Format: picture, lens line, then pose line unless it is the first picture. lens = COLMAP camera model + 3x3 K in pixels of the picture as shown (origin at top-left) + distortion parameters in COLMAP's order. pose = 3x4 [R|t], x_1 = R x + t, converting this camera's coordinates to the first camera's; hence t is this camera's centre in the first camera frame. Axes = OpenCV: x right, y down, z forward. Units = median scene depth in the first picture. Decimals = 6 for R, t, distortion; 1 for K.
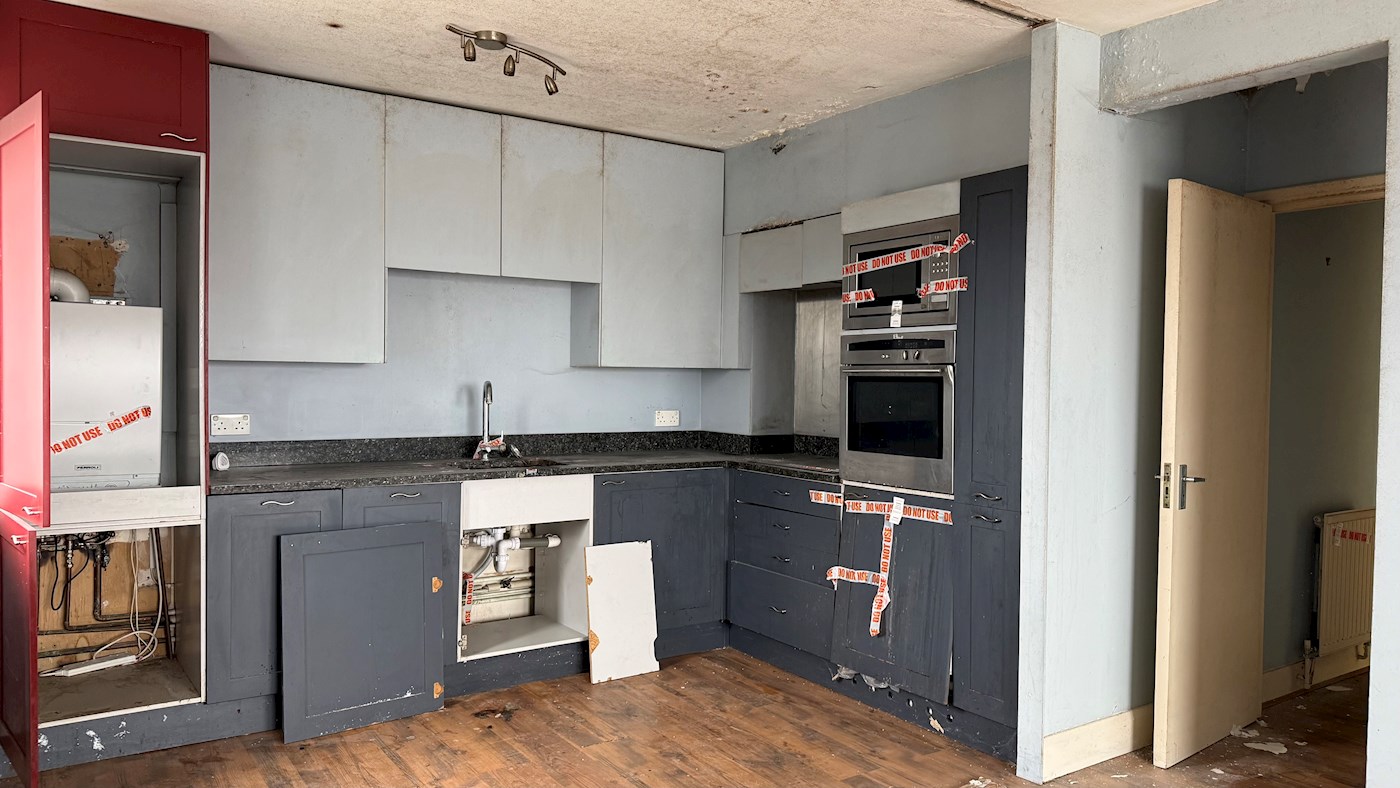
lens RADIAL K [[964.1, 0, 697.1], [0, 964.1, 396.9], [0, 0, 1]] dist [0.182510, -0.282572]
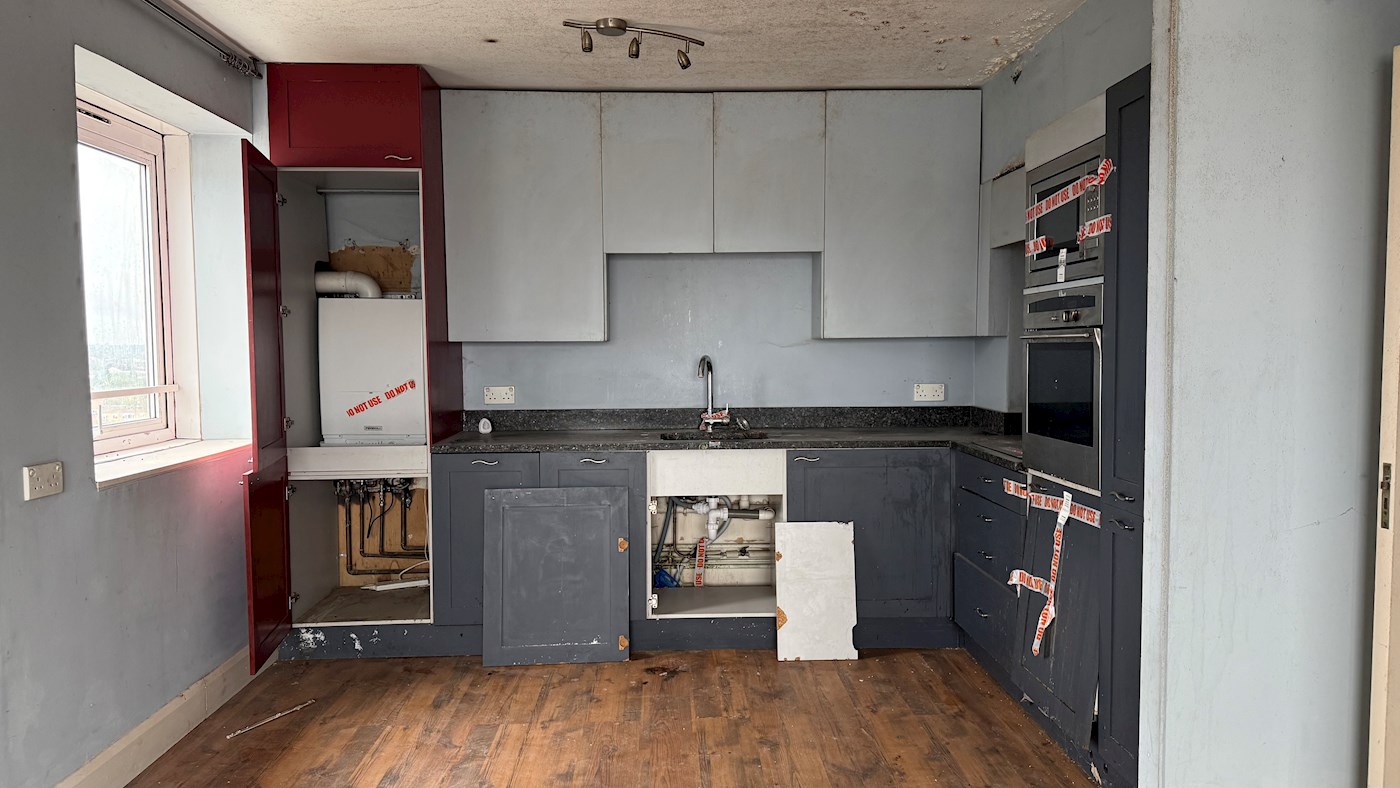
lens RADIAL K [[964.1, 0, 697.1], [0, 964.1, 396.9], [0, 0, 1]] dist [0.182510, -0.282572]
pose [[0.853113, 0.009285, -0.521643, 0.361509], [0.006490, 0.999575, 0.028405, -0.001457], [0.521686, -0.027618, 0.852691, 0.135084]]
